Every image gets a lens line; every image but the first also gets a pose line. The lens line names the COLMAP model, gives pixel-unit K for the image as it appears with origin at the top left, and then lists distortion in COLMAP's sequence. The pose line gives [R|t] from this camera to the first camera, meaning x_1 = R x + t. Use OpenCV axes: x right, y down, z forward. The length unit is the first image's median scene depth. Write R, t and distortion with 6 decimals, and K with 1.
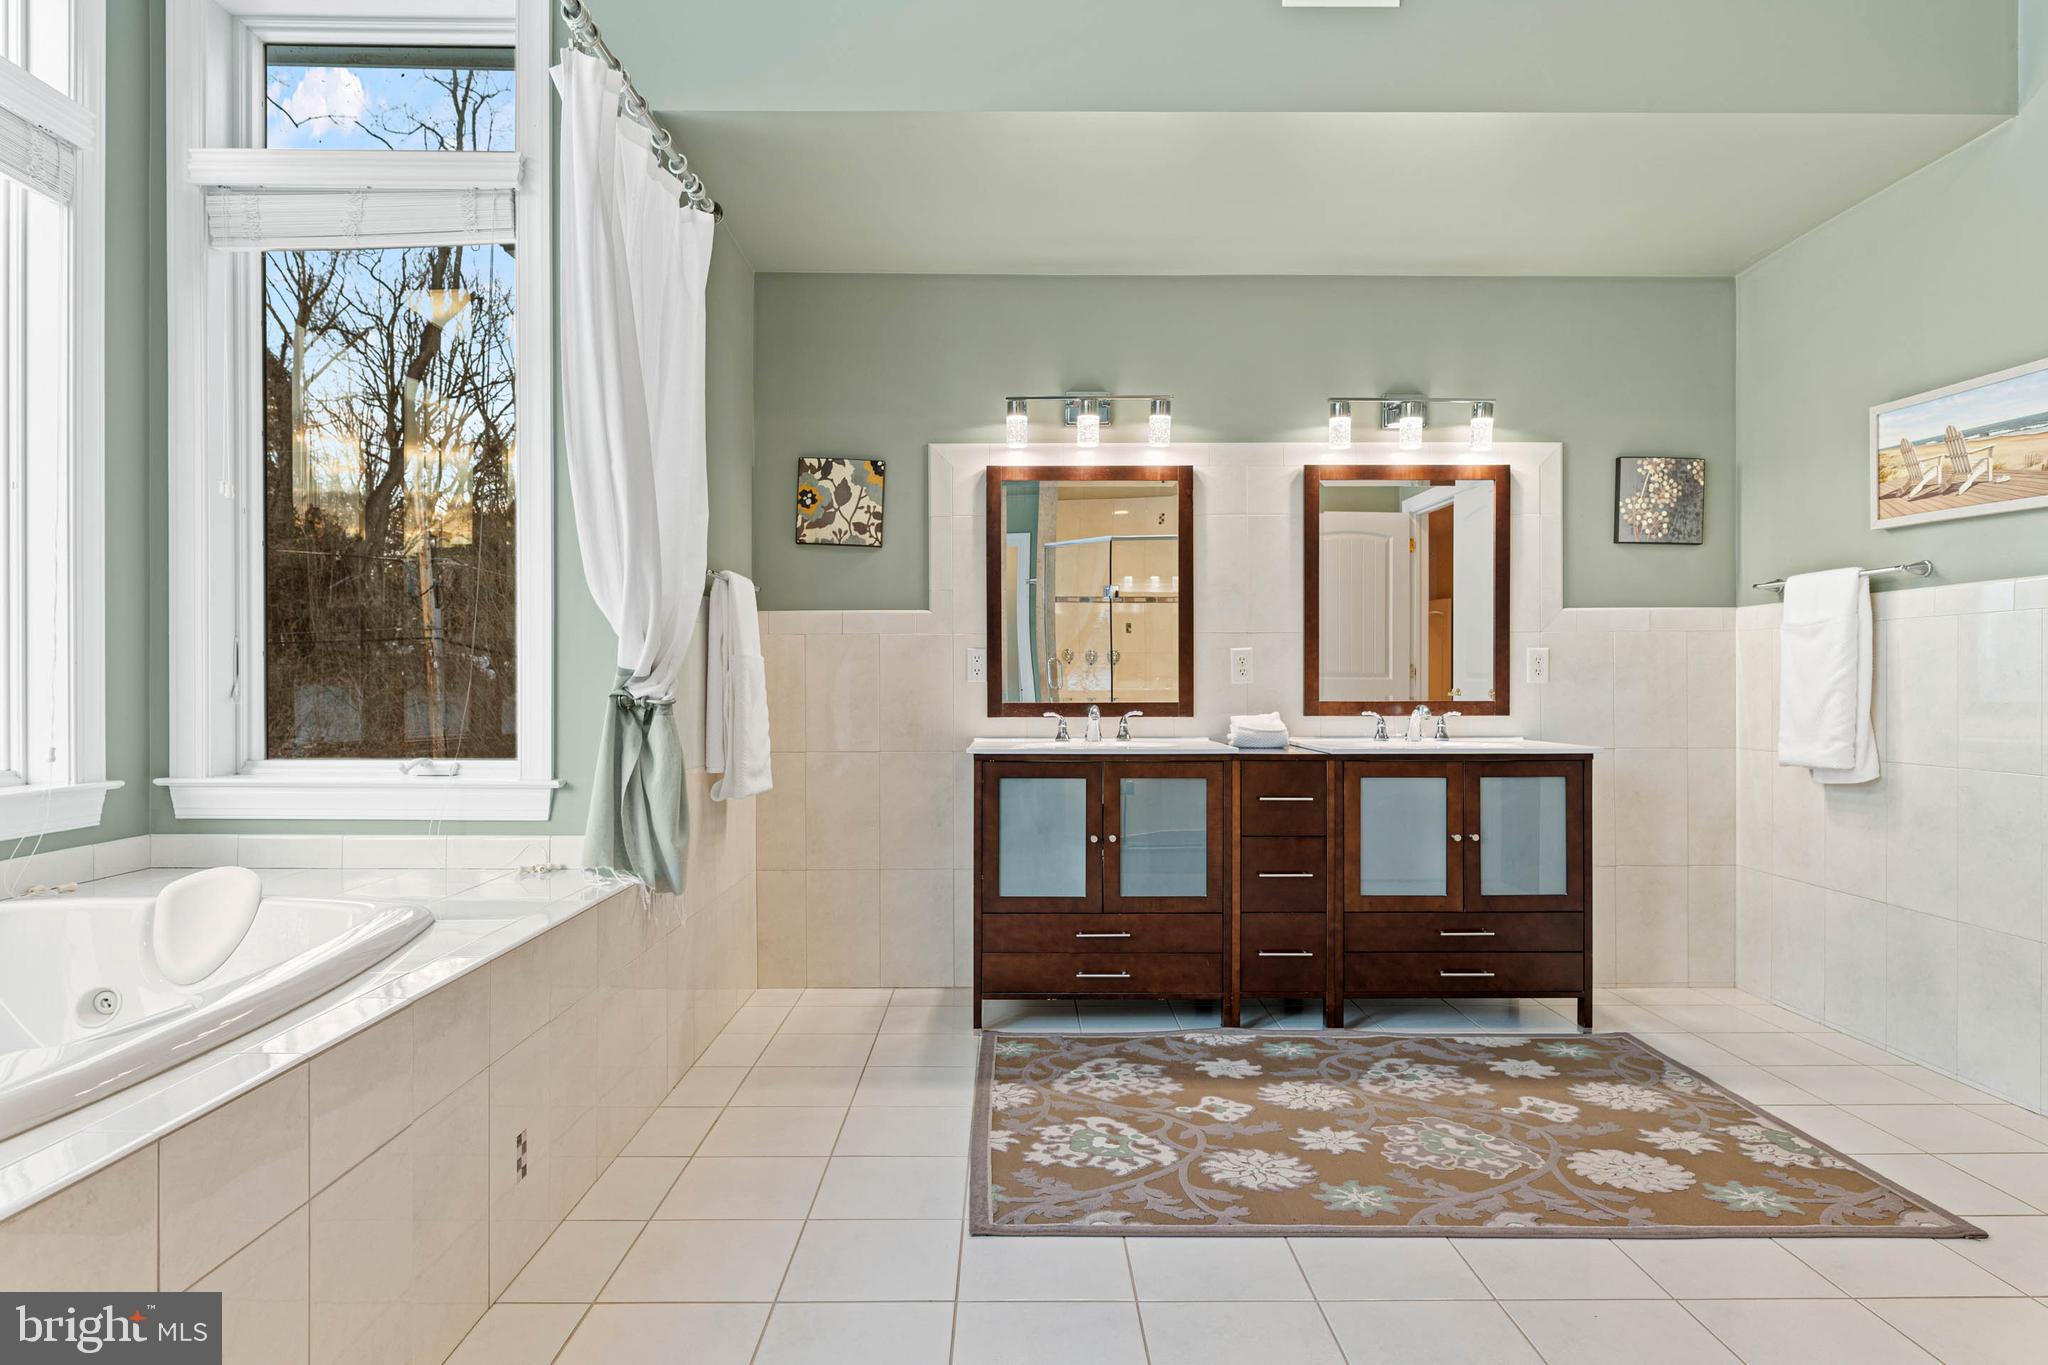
lens RADIAL K [[1194.7, 0, 1014.7], [0, 1194.7, 683.6], [0, 0, 1]] dist [0.003236, -0.002444]
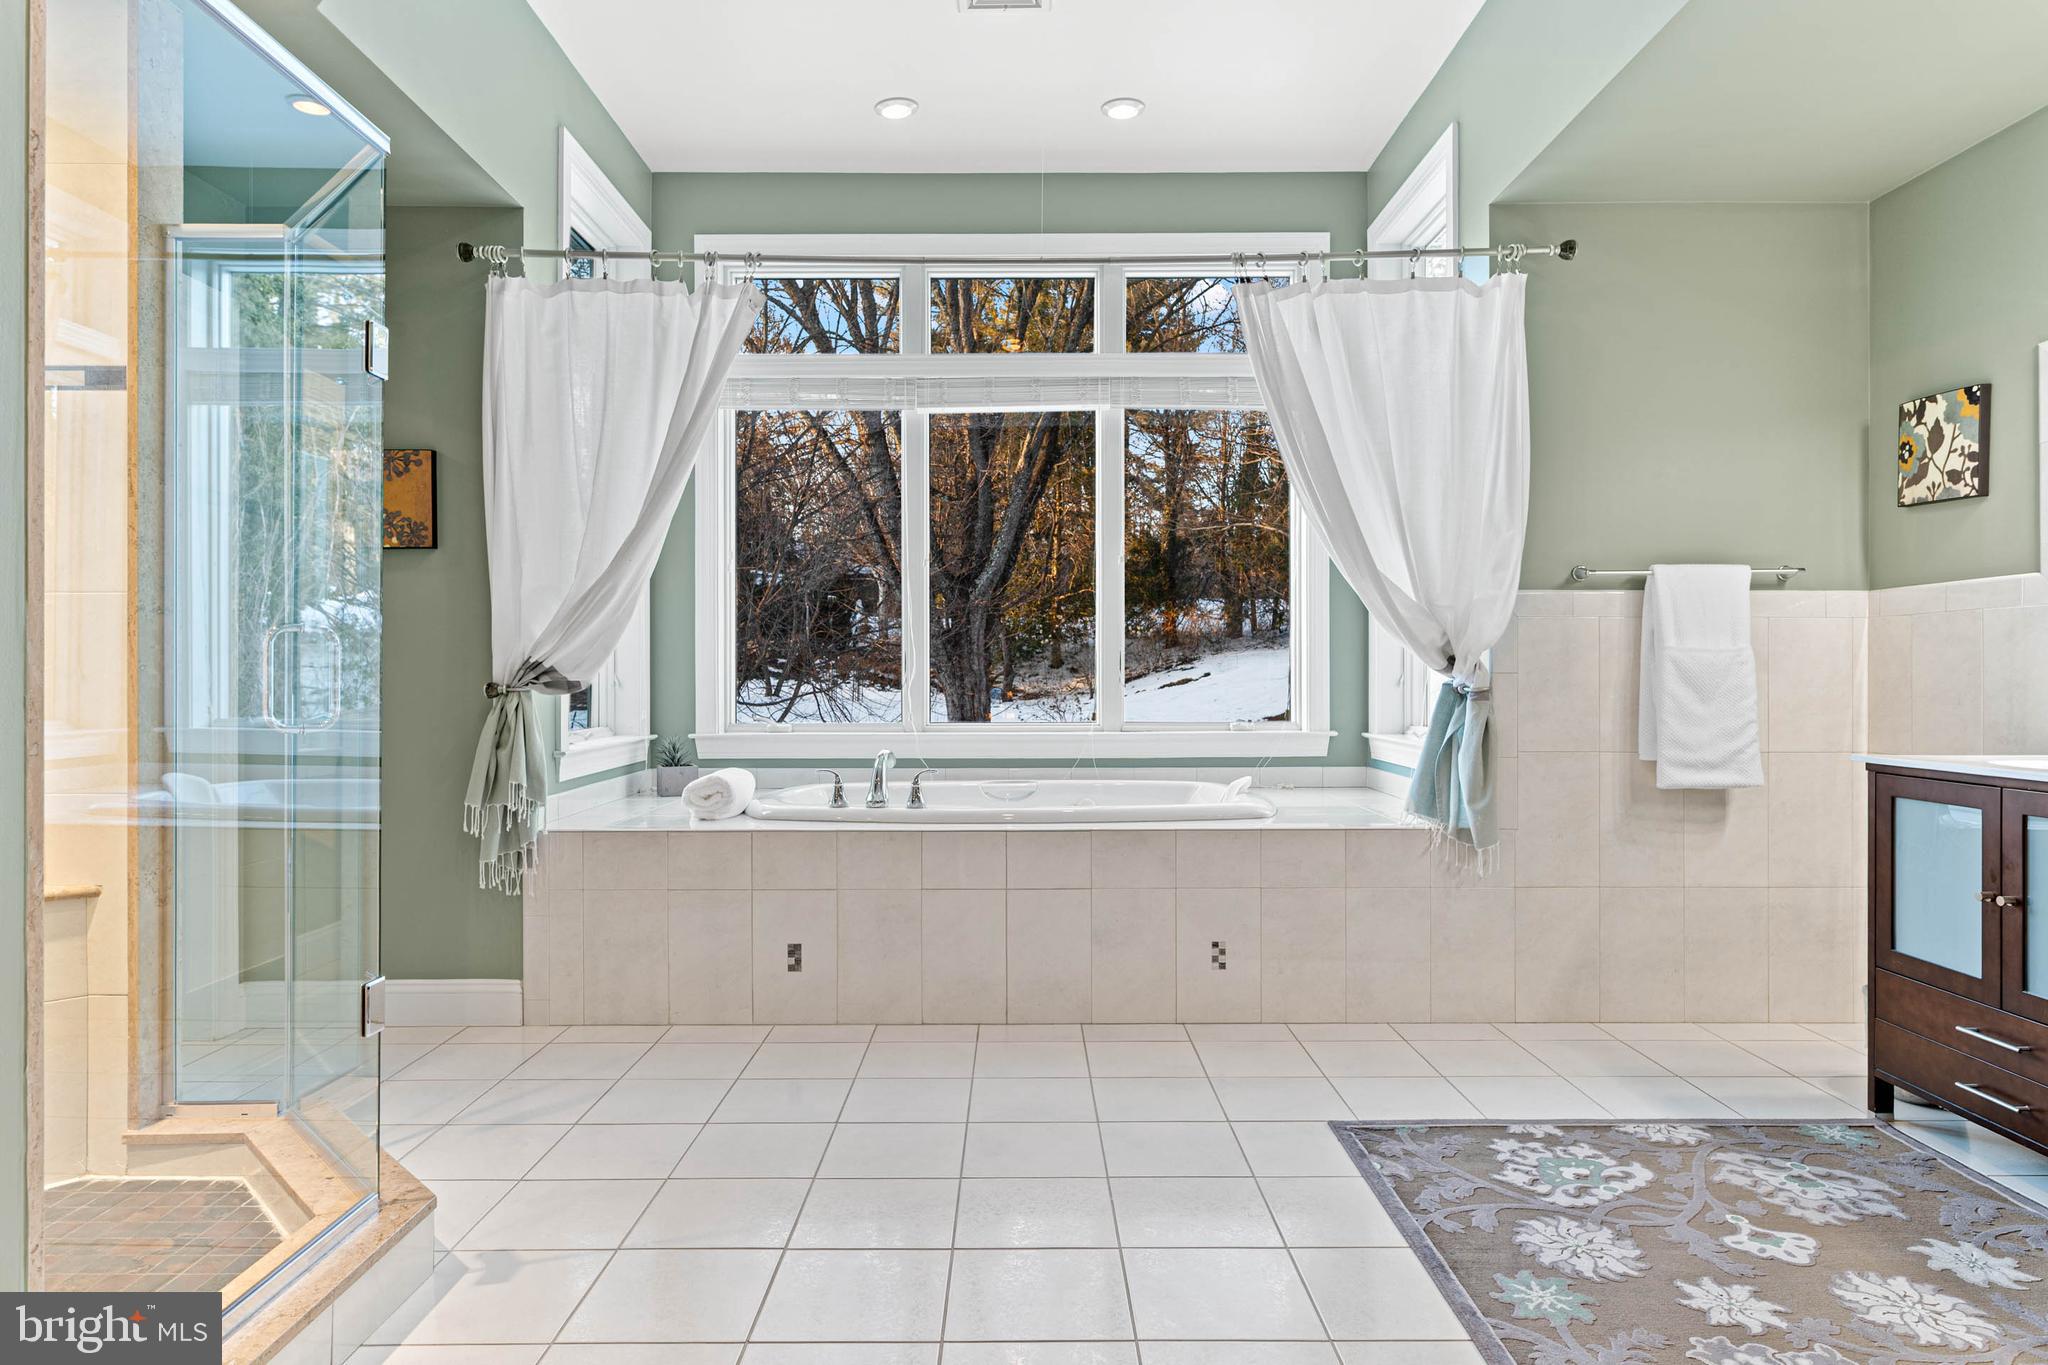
lens RADIAL K [[1194.7, 0, 1015.0], [0, 1194.7, 680.2], [0, 0, 1]] dist [0.003236, -0.002444]
pose [[-0.010072, 0.003040, -0.999945, 0.859440], [-0.001712, 0.999994, 0.003058, 0.003650], [0.999948, 0.001742, -0.010067, 0.499636]]
